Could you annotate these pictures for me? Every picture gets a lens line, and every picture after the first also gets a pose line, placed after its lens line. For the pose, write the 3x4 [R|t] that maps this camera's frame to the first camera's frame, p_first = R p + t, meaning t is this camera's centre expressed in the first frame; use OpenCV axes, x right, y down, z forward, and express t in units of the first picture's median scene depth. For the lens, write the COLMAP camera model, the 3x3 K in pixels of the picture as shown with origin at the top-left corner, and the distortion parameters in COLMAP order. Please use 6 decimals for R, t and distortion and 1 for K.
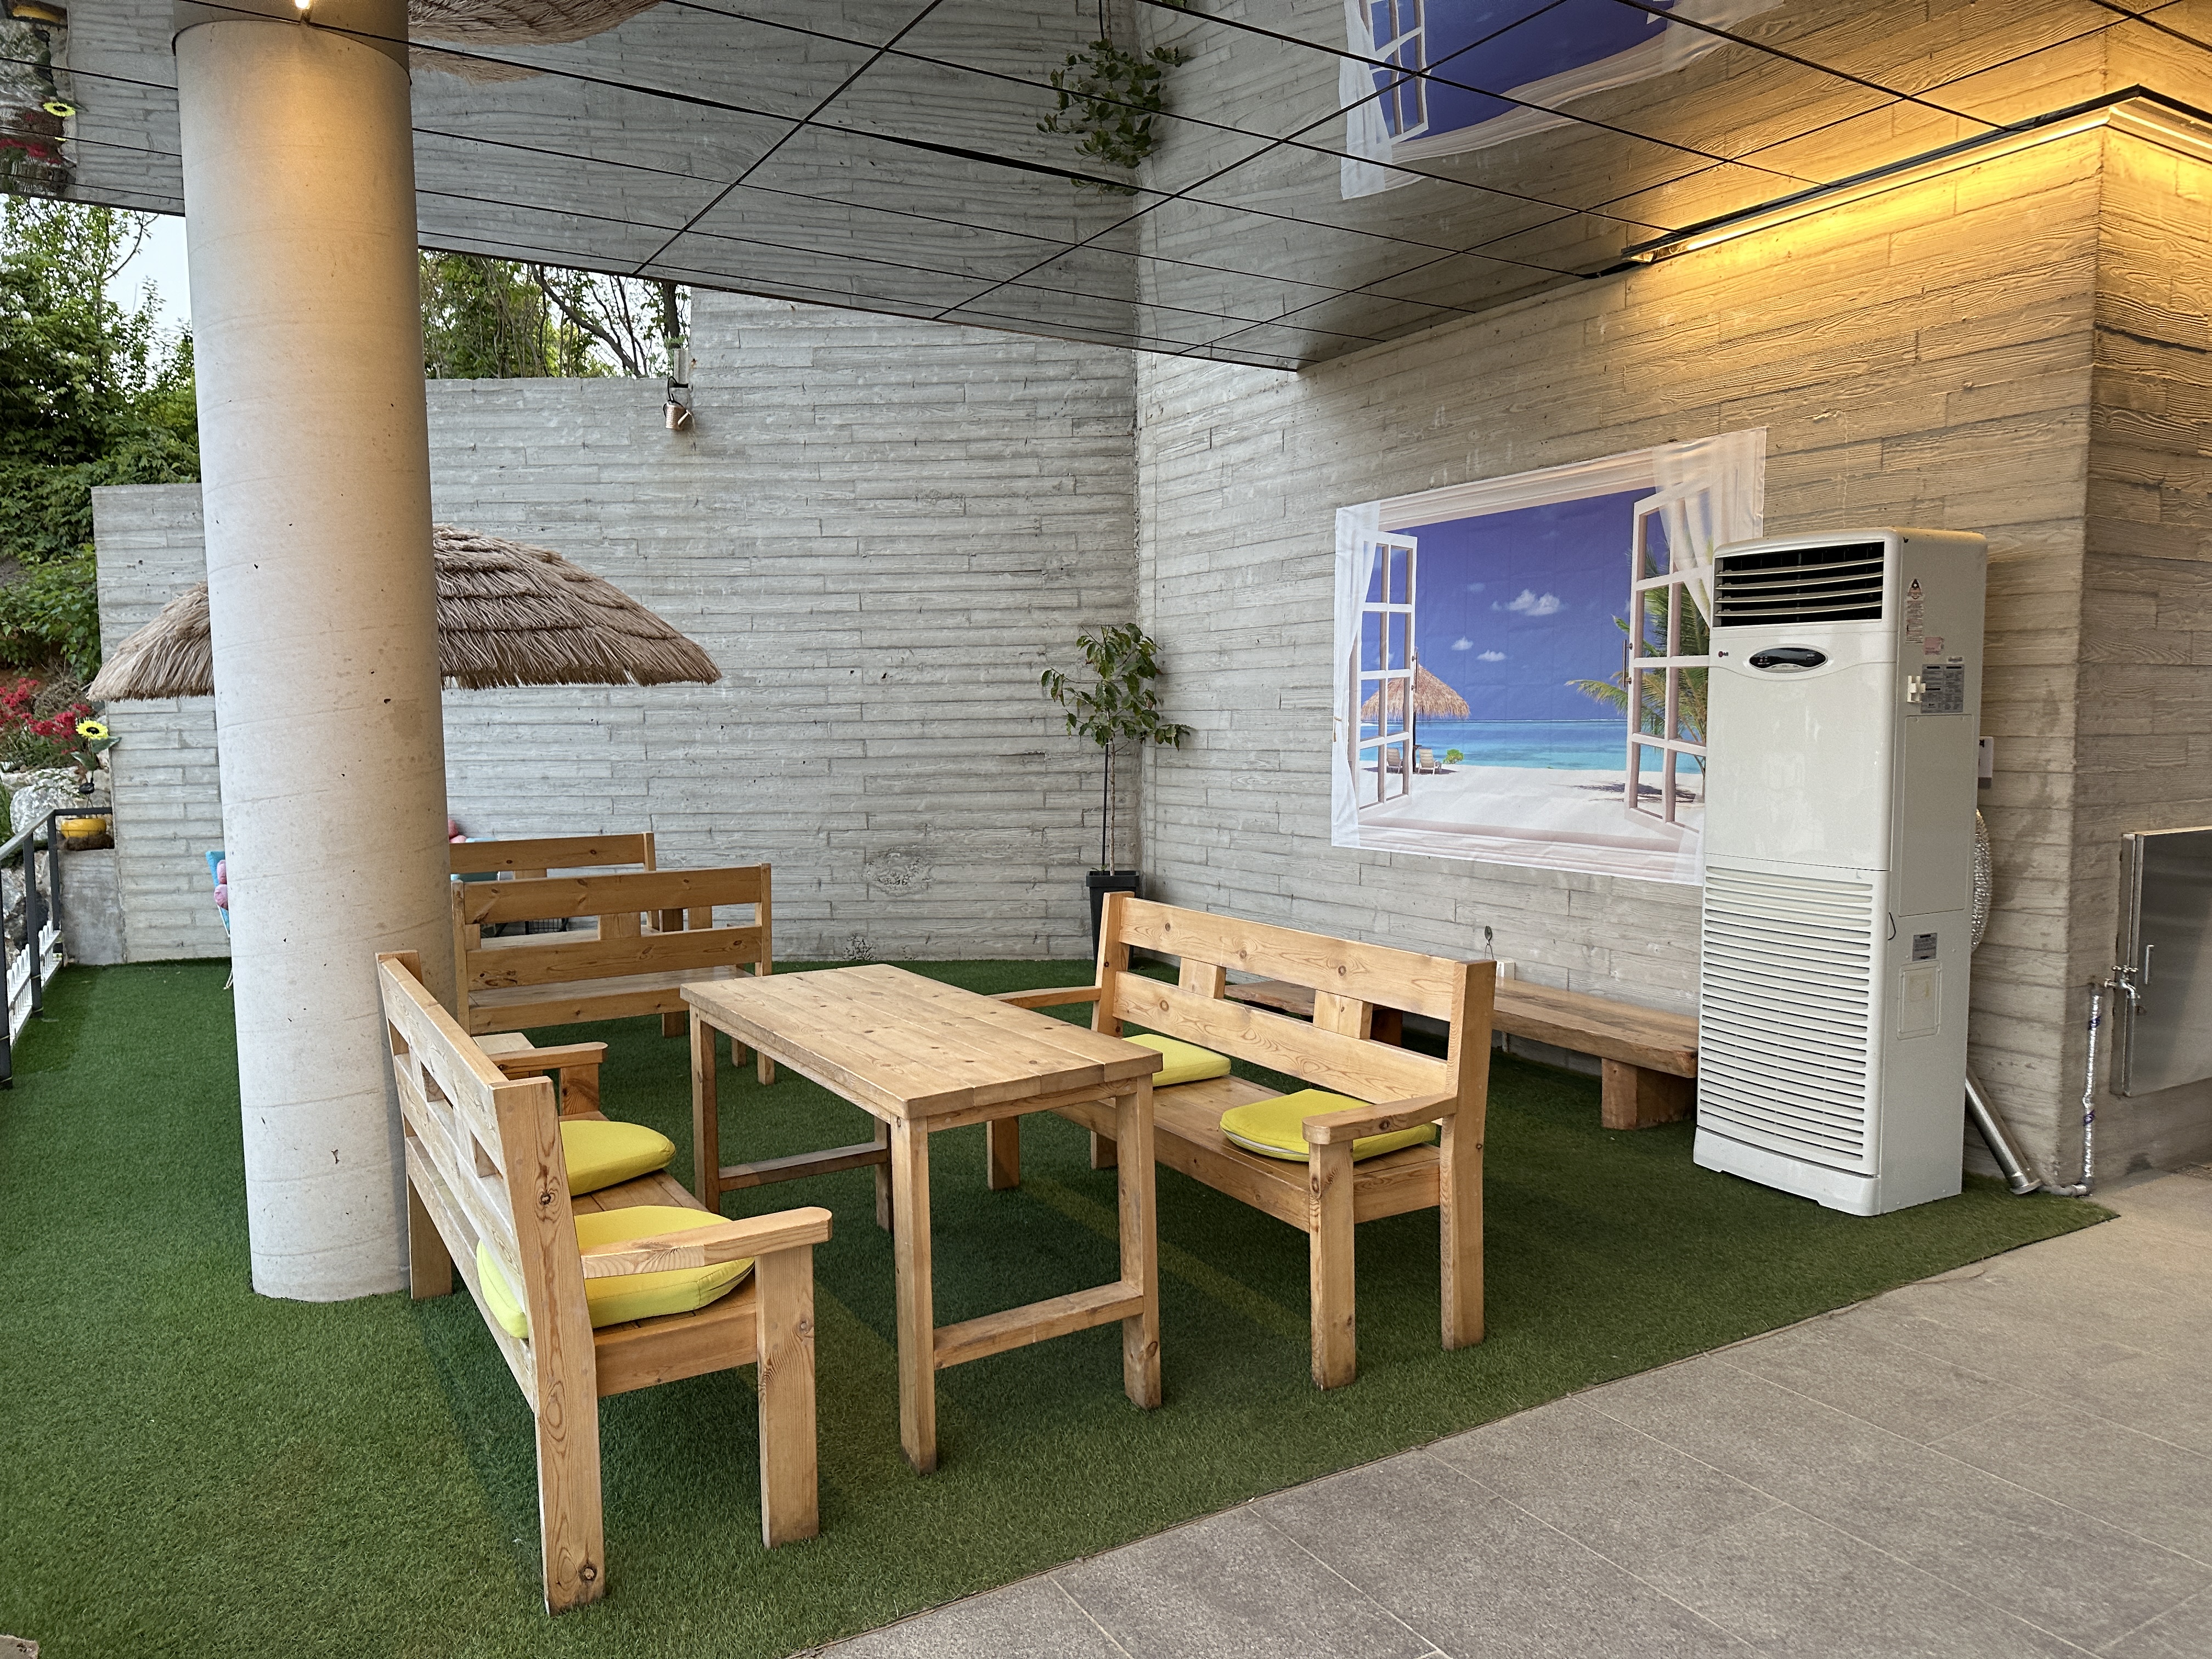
lens RADIAL K [[1527.2, 0, 1099.8], [0, 1527.2, 844.8], [0, 0, 1]] dist [-0.032610, -0.002229]
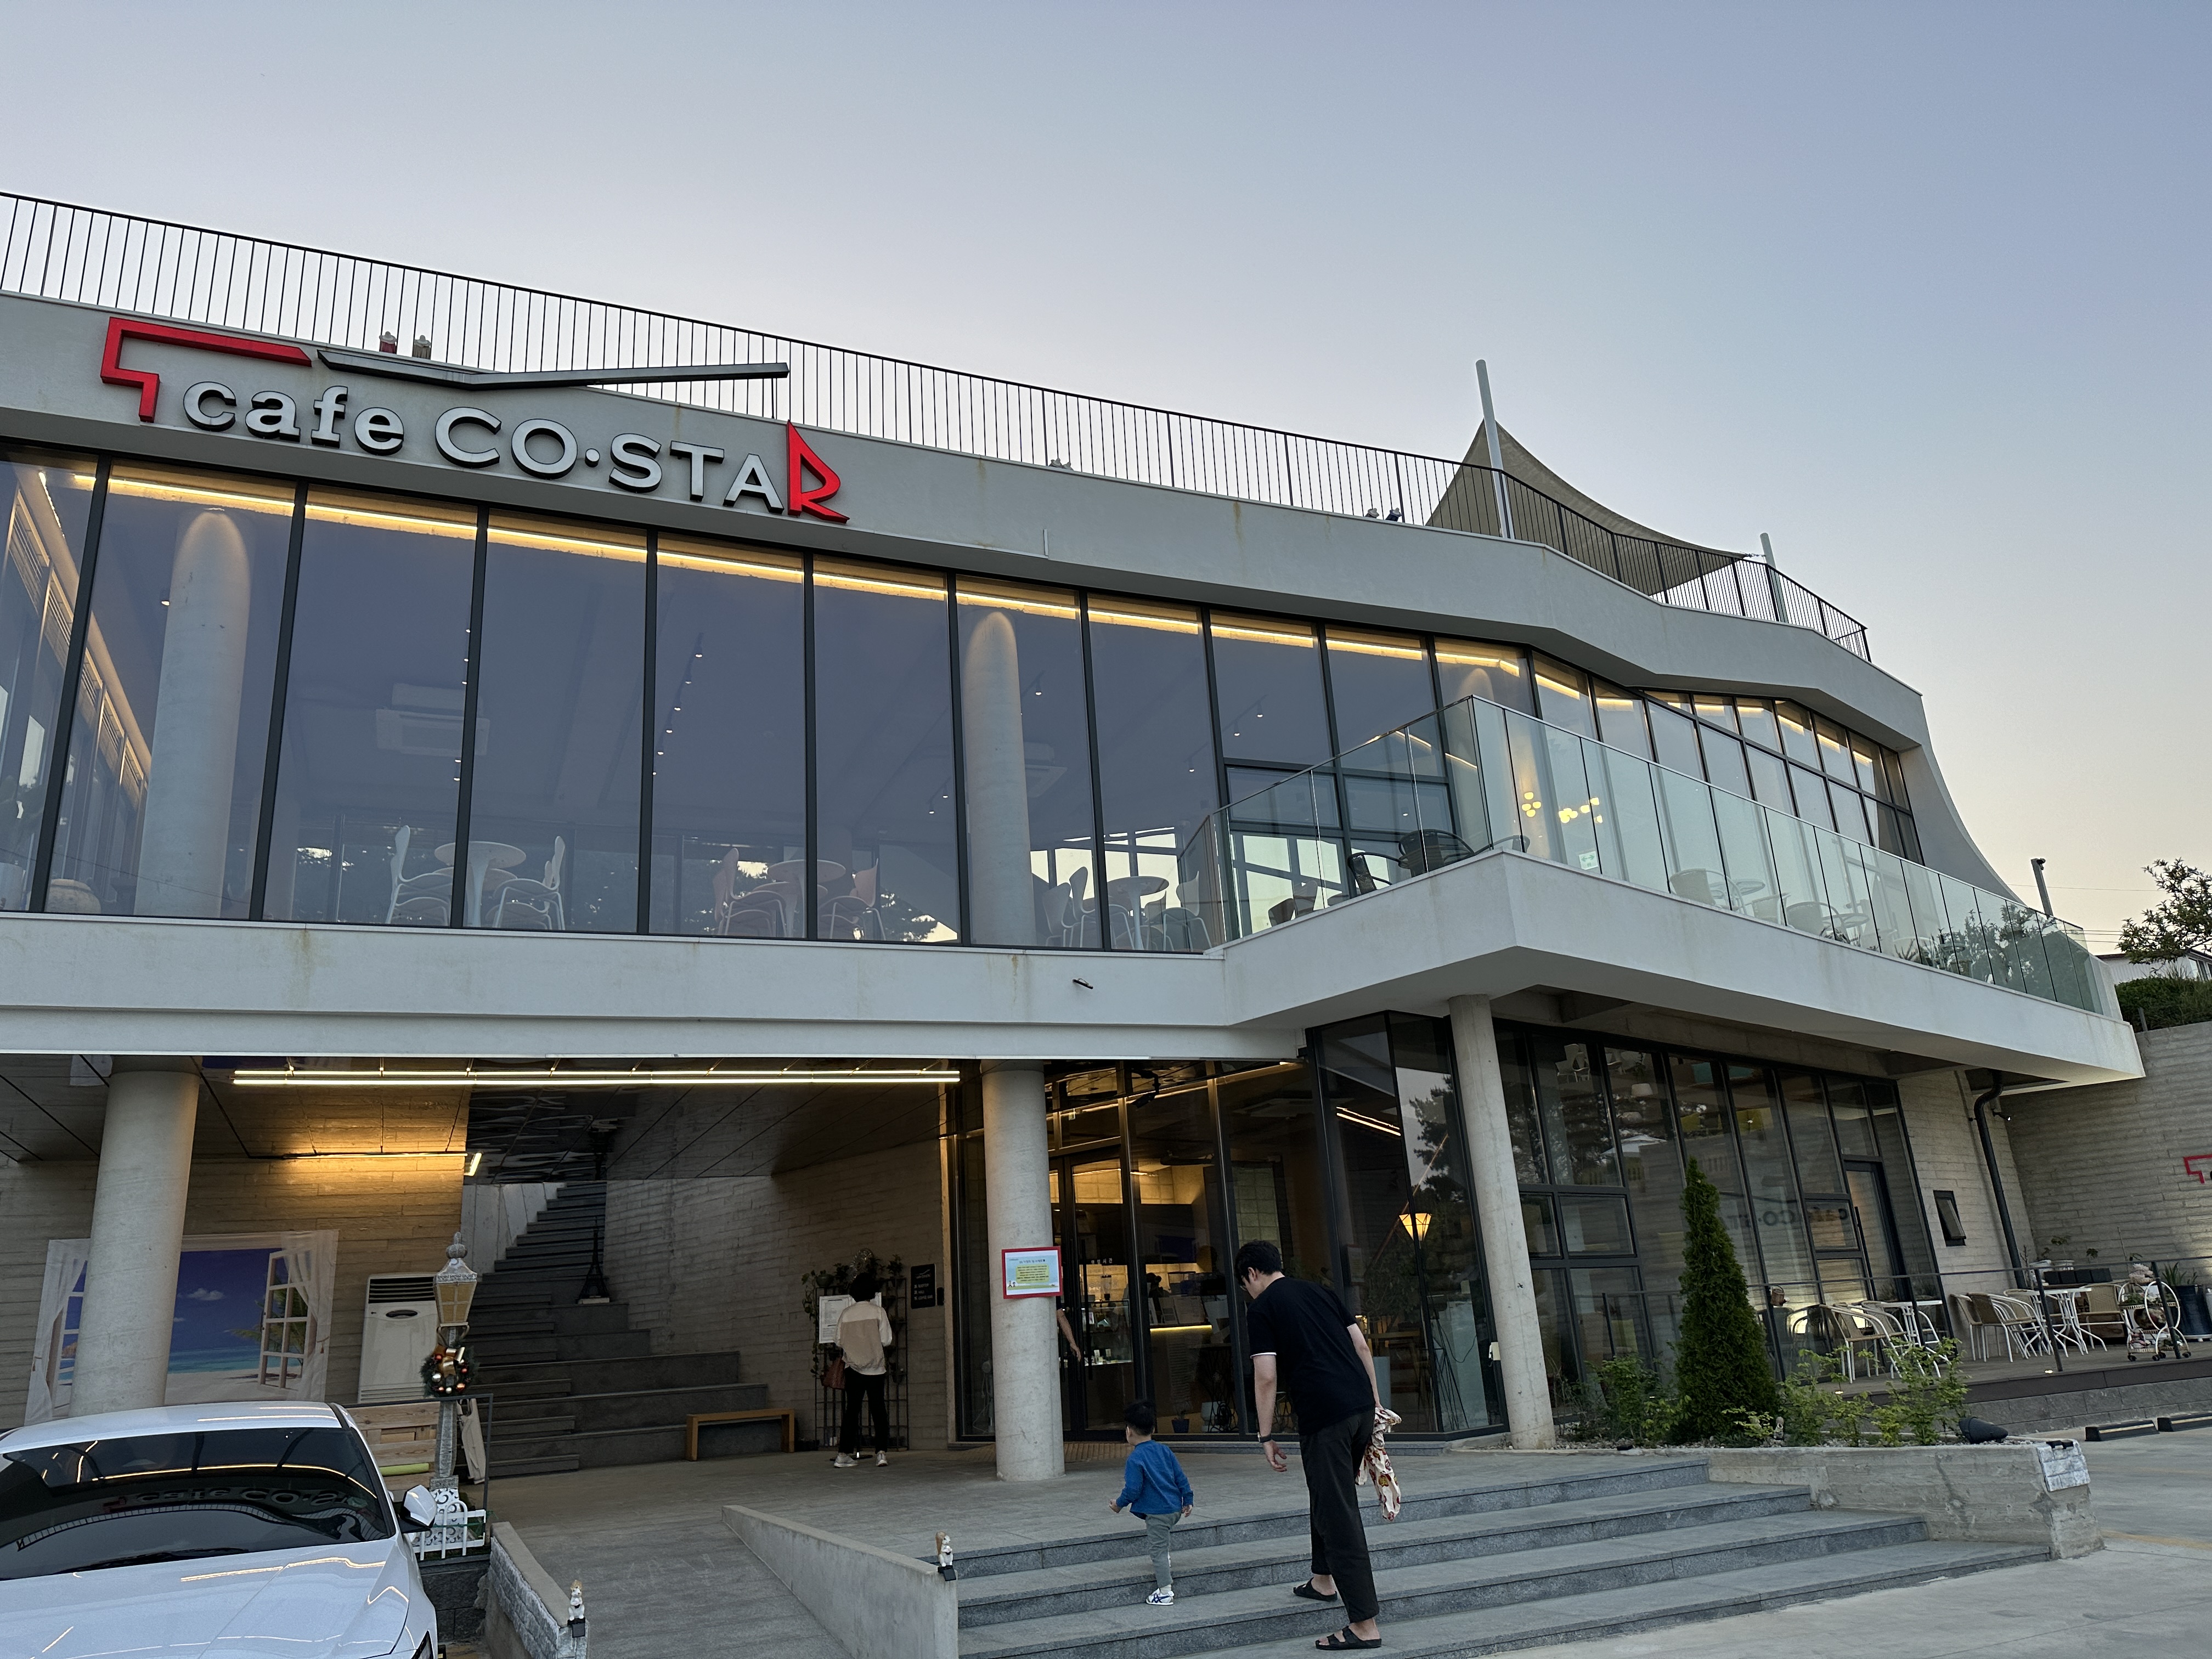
lens RADIAL K [[1527.2, 0, 1098.4], [0, 1527.2, 838.1], [0, 0, 1]] dist [-0.032610, -0.002229]
pose [[0.137483, 0.308273, 0.941311, -1.961896], [0.160446, 0.930853, -0.328282, 0.164258], [-0.977423, 0.196163, 0.078516, -0.629833]]
